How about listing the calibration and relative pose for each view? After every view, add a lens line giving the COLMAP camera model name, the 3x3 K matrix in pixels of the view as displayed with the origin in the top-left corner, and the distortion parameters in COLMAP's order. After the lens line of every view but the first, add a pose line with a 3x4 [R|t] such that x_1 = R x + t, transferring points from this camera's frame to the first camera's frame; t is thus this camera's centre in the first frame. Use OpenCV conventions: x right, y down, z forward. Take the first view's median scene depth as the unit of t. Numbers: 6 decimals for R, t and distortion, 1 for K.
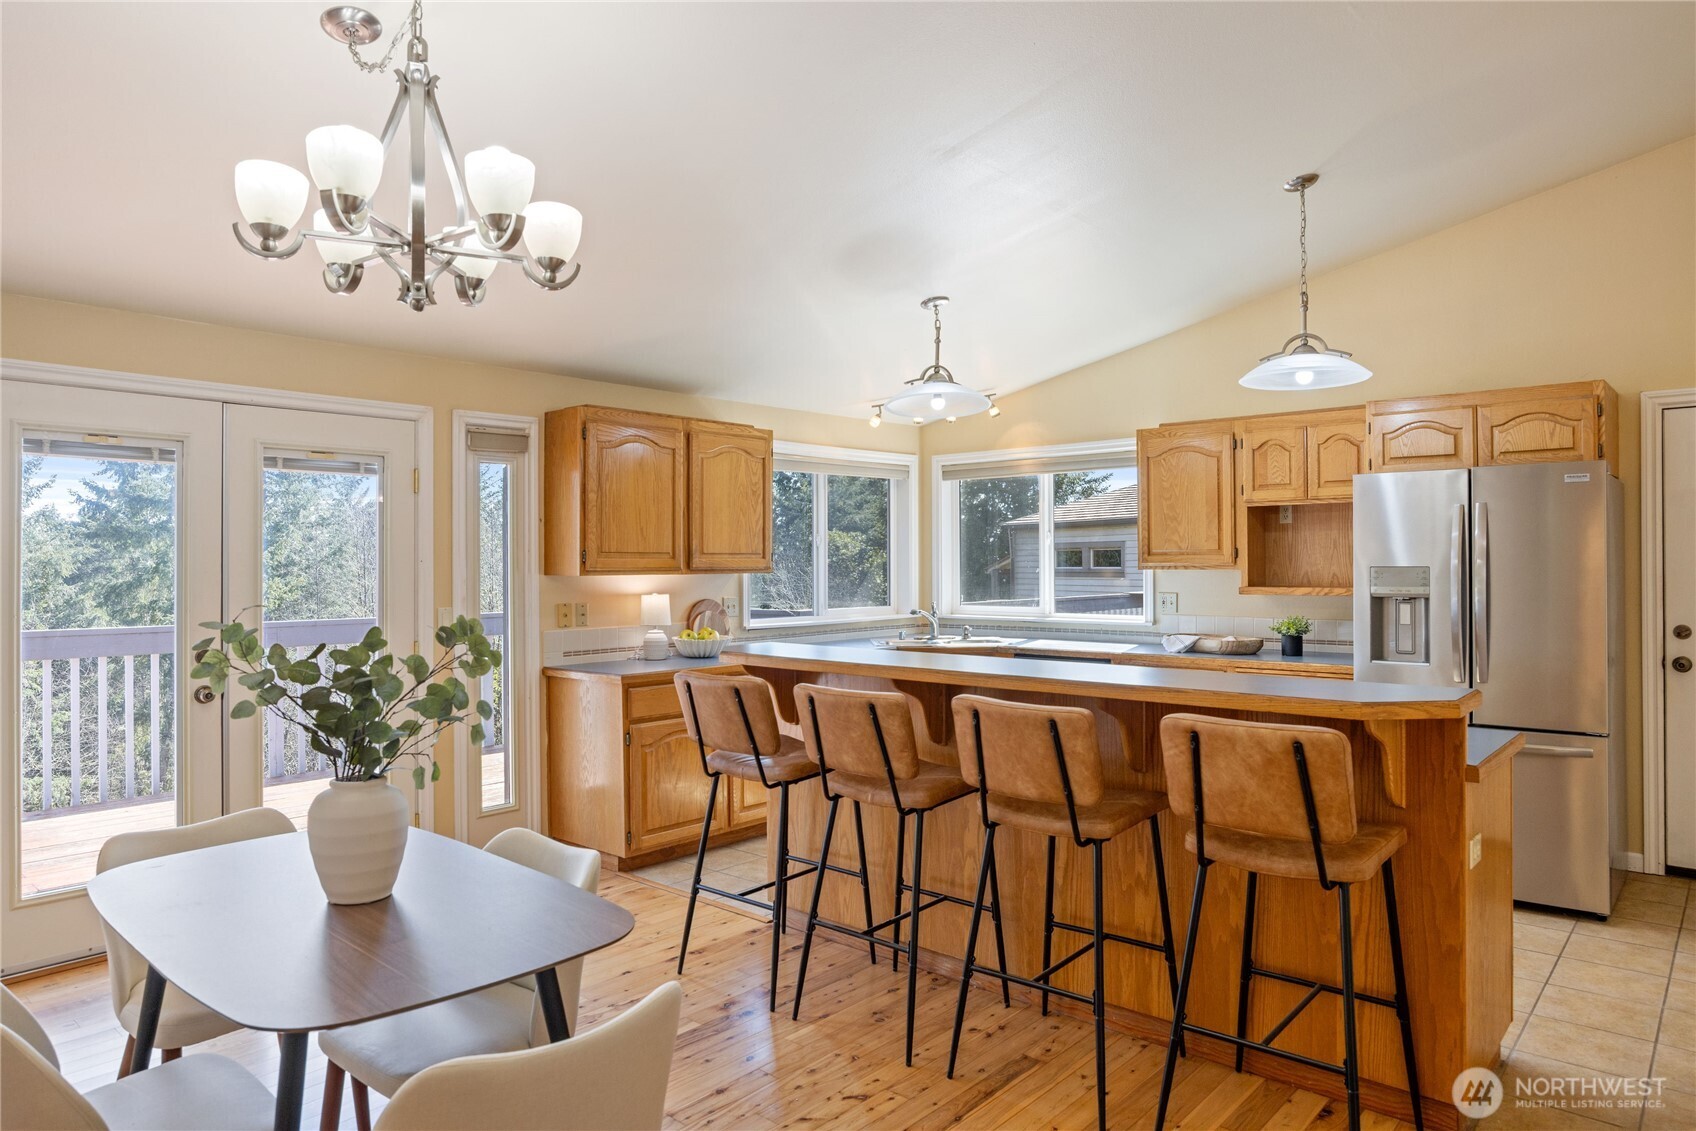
lens RADIAL K [[1050.4, 0, 854.5], [0, 1050.4, 557.1], [0, 0, 1]] dist [-0.015770, 0.005085]
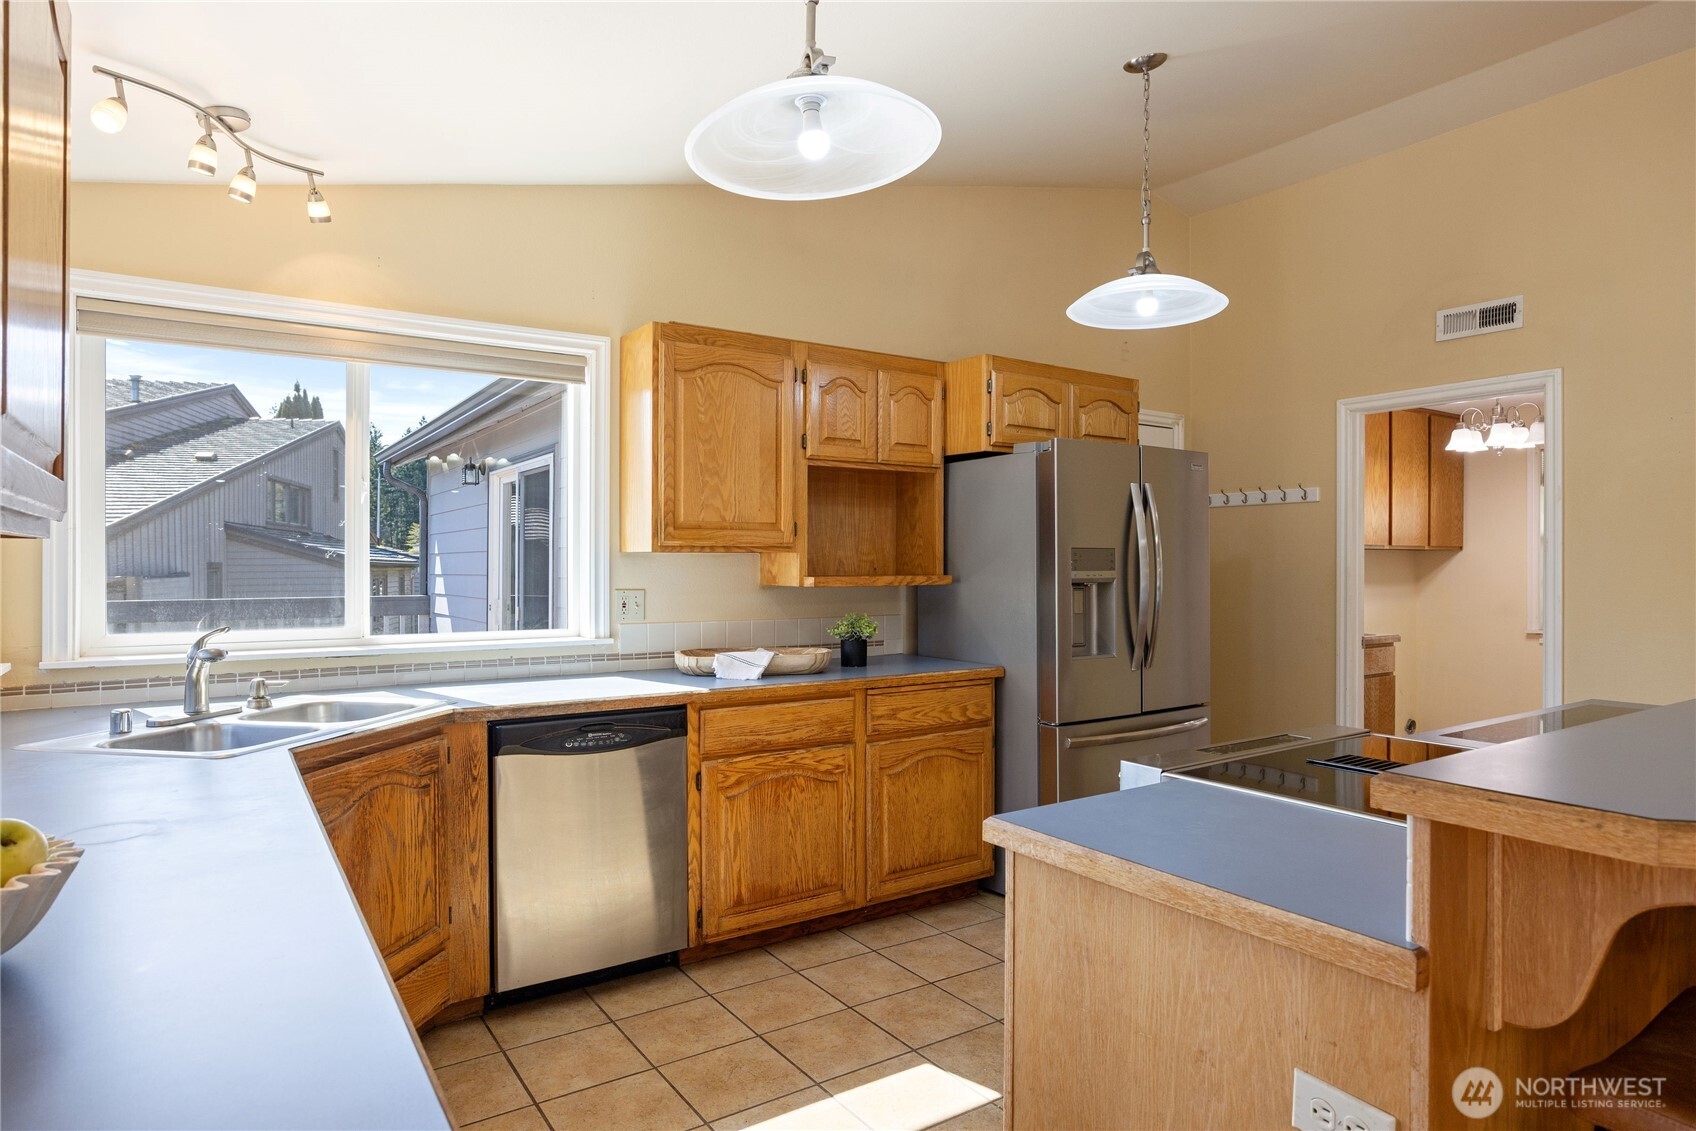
lens RADIAL K [[979.7, 0, 841.1], [0, 979.7, 570.7], [0, 0, 1]] dist [-0.004334, 0.000590]
pose [[0.266957, -0.001009, 0.963708, -0.291544], [-0.006326, 0.999976, 0.002799, 0.024355], [-0.963688, -0.006843, 0.266944, 0.870002]]
